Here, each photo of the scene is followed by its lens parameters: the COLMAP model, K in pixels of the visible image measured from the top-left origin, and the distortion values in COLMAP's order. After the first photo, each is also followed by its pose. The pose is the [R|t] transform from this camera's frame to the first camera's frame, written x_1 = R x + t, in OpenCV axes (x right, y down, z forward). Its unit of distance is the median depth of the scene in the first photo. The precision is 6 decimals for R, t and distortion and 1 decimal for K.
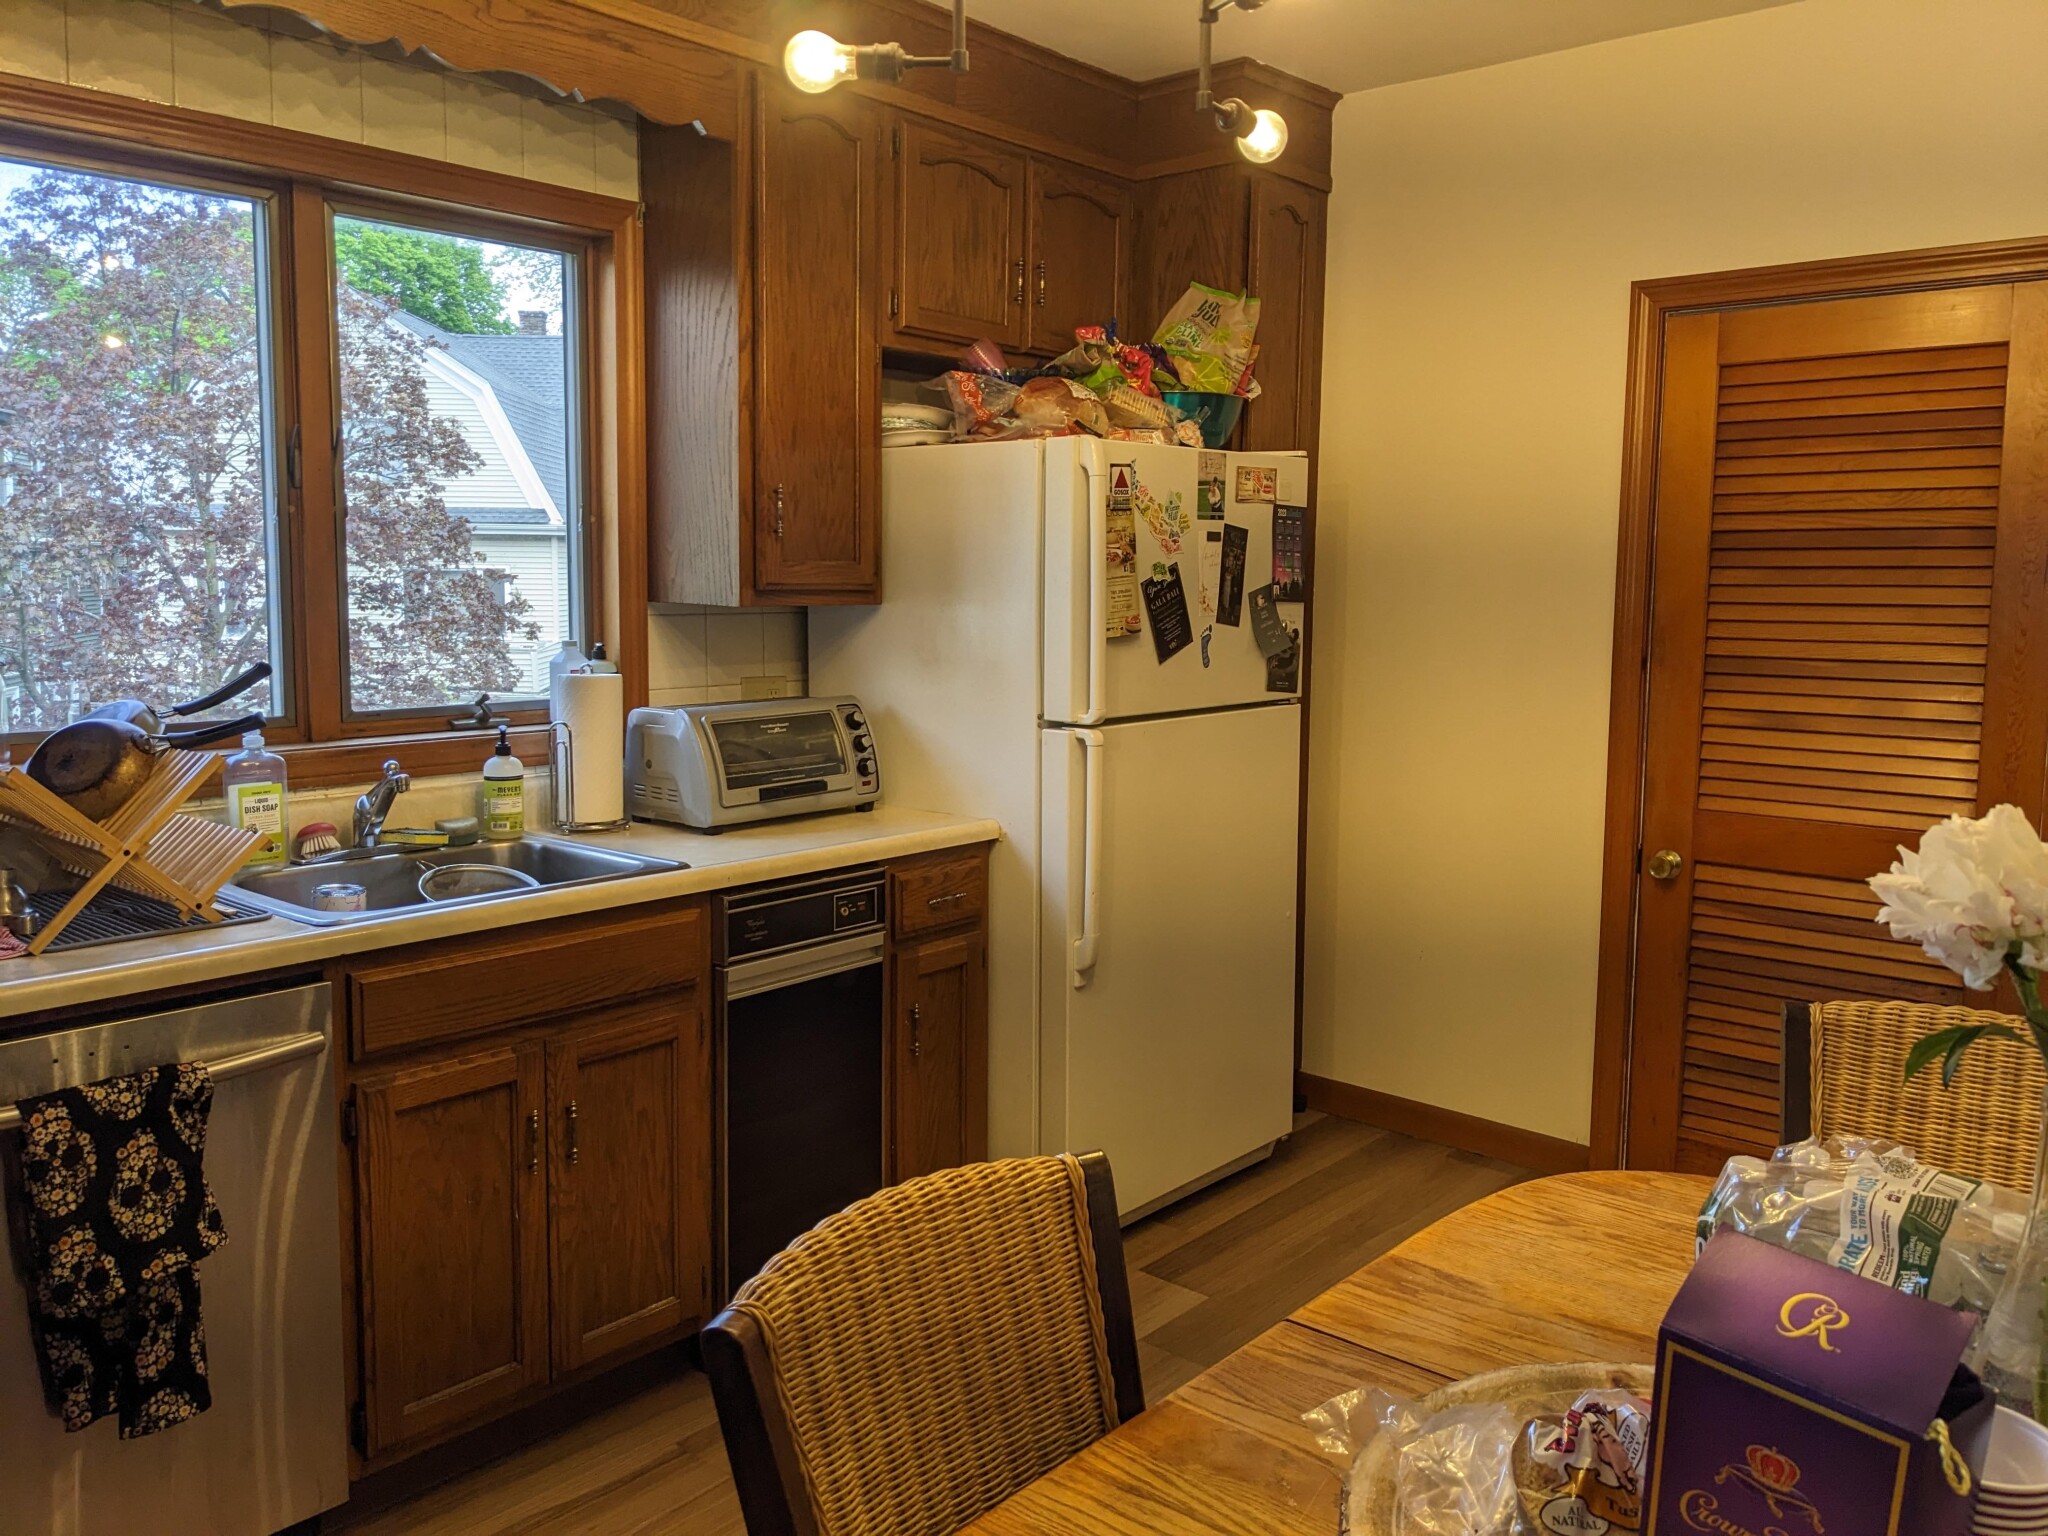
lens RADIAL K [[1614.2, 0, 1037.7], [0, 1614.2, 751.1], [0, 0, 1]] dist [0.043251, -0.082477]
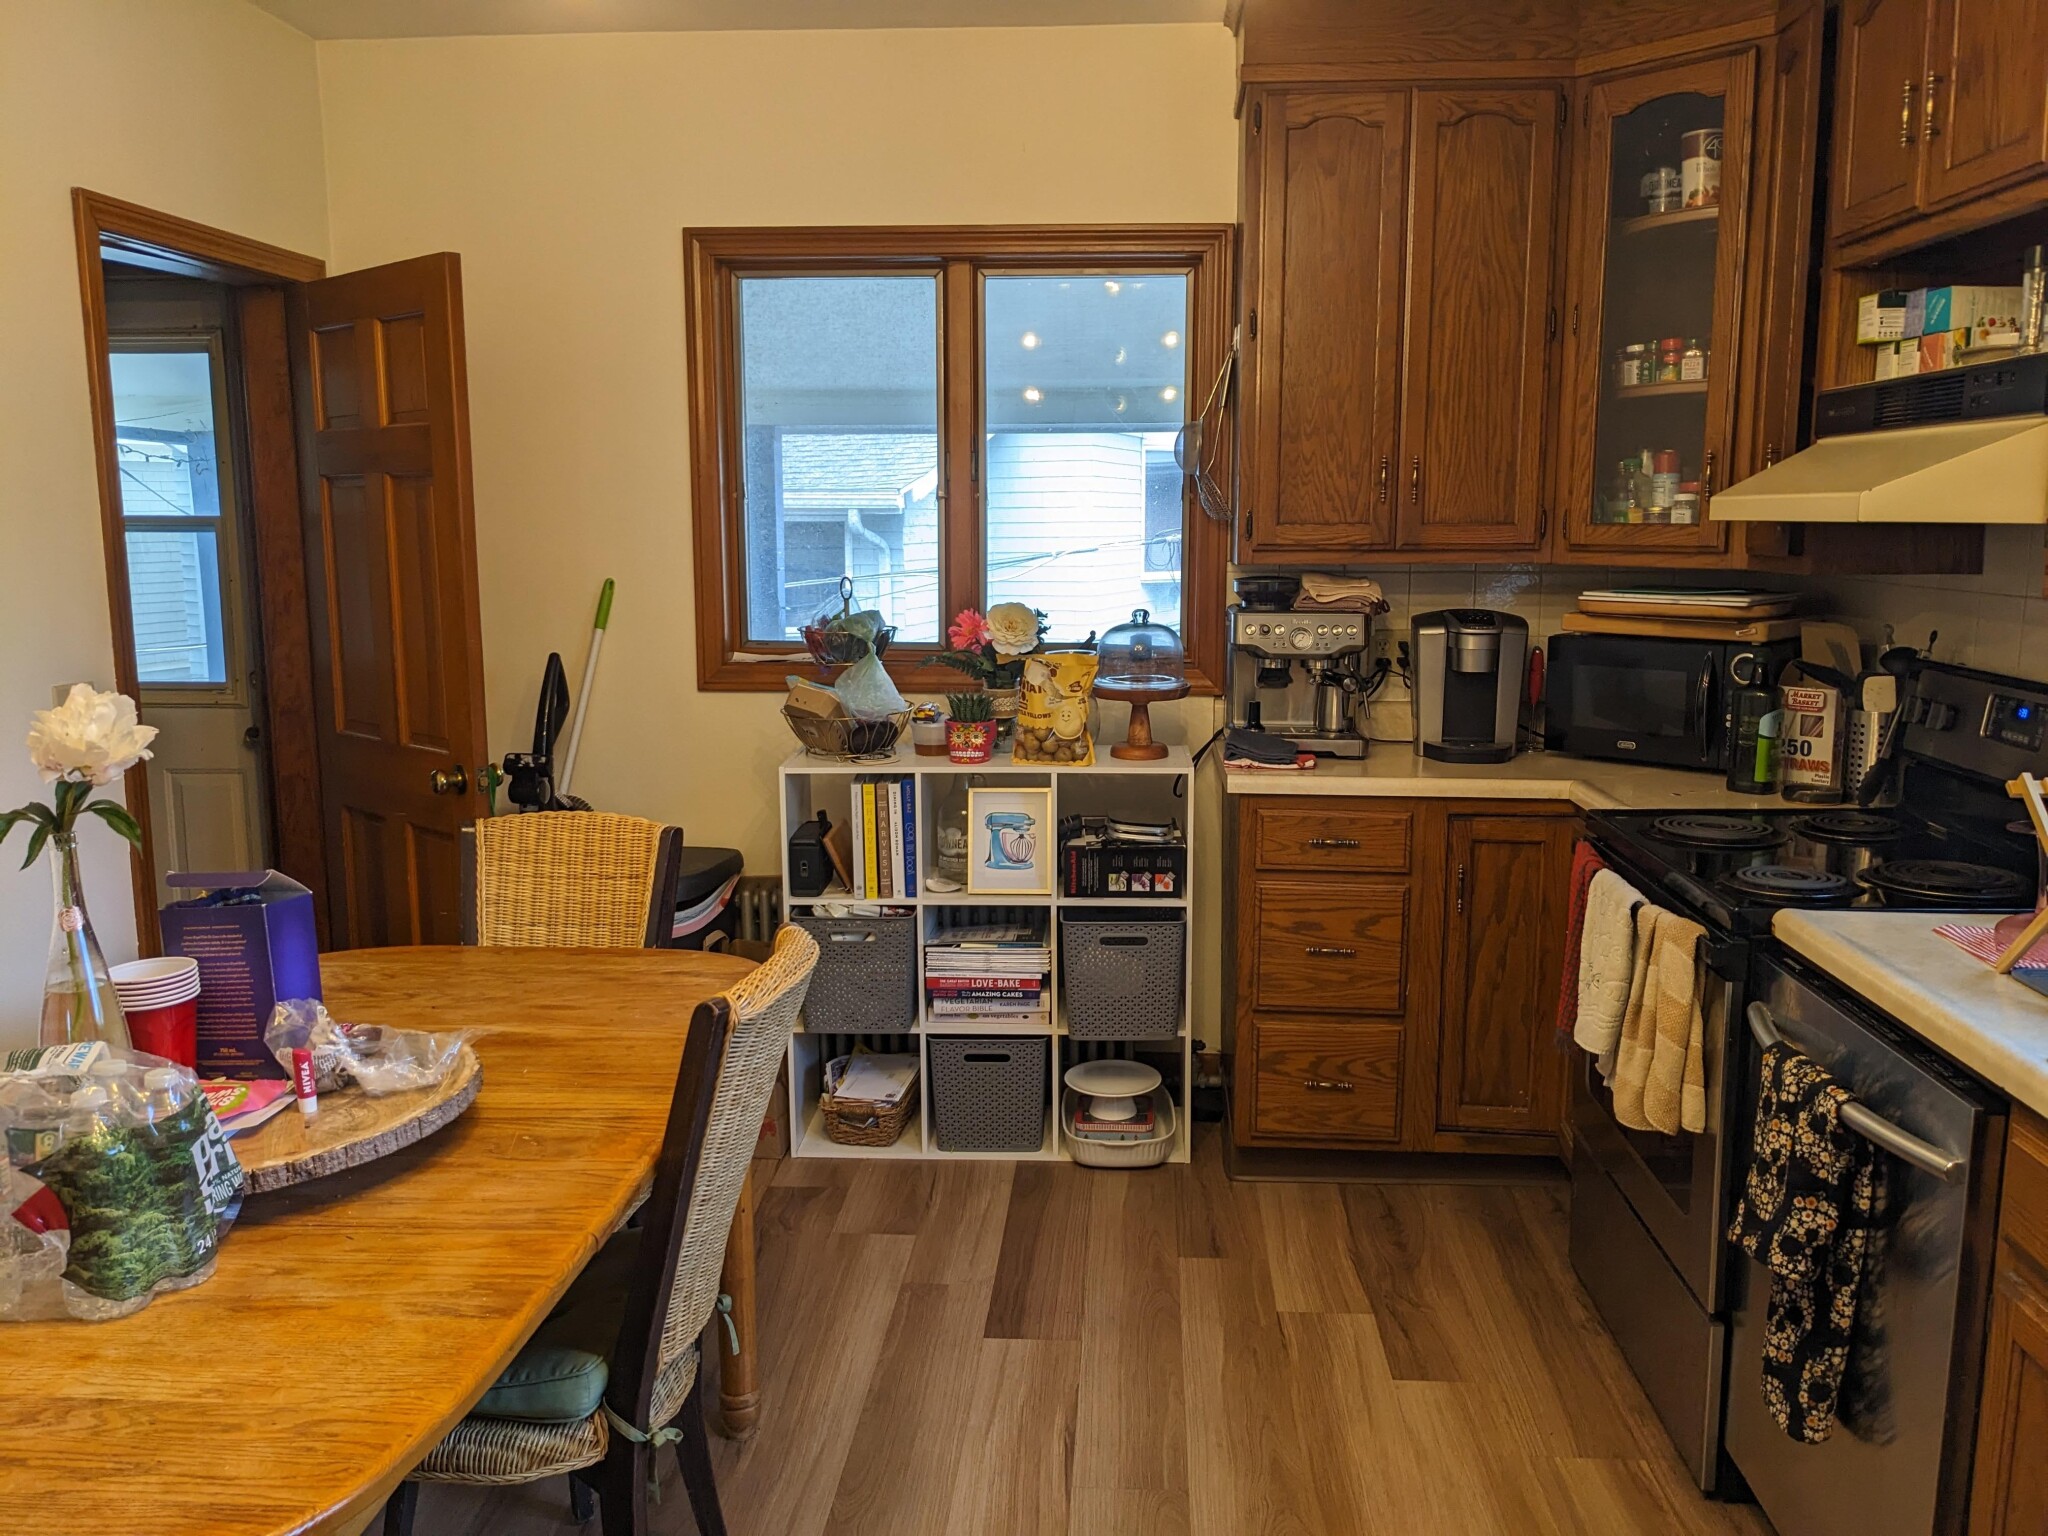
lens RADIAL K [[1614.2, 0, 1019.3], [0, 1614.2, 771.3], [0, 0, 1]] dist [0.043251, -0.082477]
pose [[-0.801943, 0.088857, -0.590755, 0.290537], [-0.072137, 0.967237, 0.243410, -0.131845], [0.593029, 0.237816, -0.769259, 1.043159]]
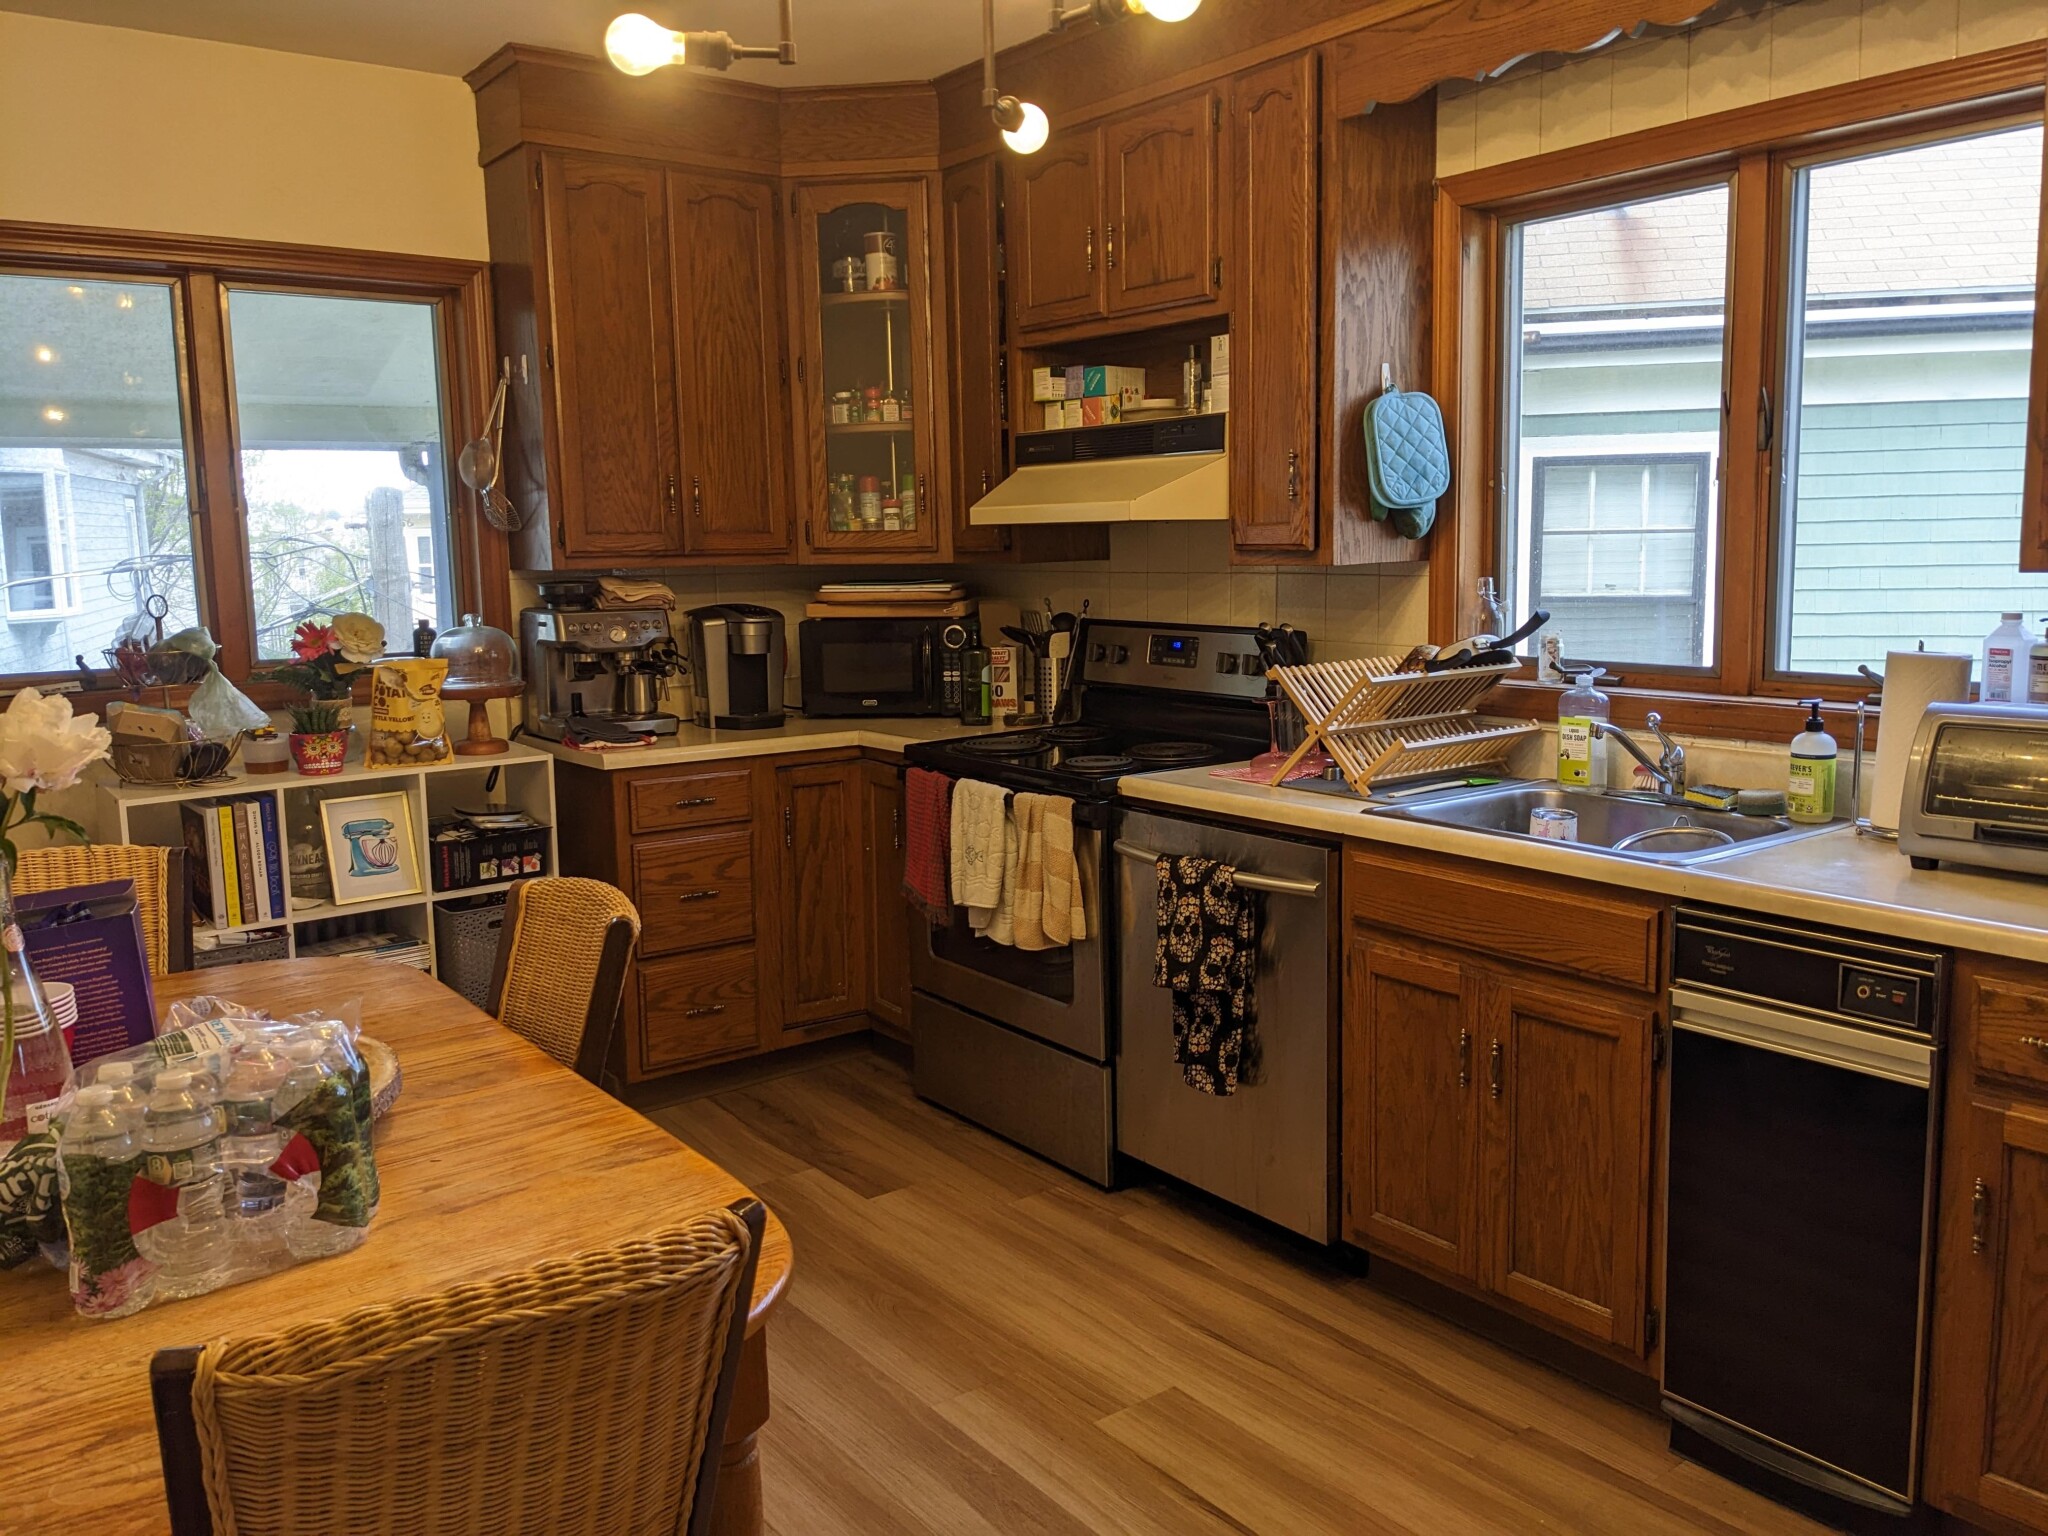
lens RADIAL K [[1614.2, 0, 1052.6], [0, 1614.2, 763.9], [0, 0, 1]] dist [0.043251, -0.082477]
pose [[-0.201718, 0.135870, -0.969974, 0.711275], [-0.096880, 0.982707, 0.157801, -0.090273], [0.974641, 0.125802, -0.185066, 0.828108]]
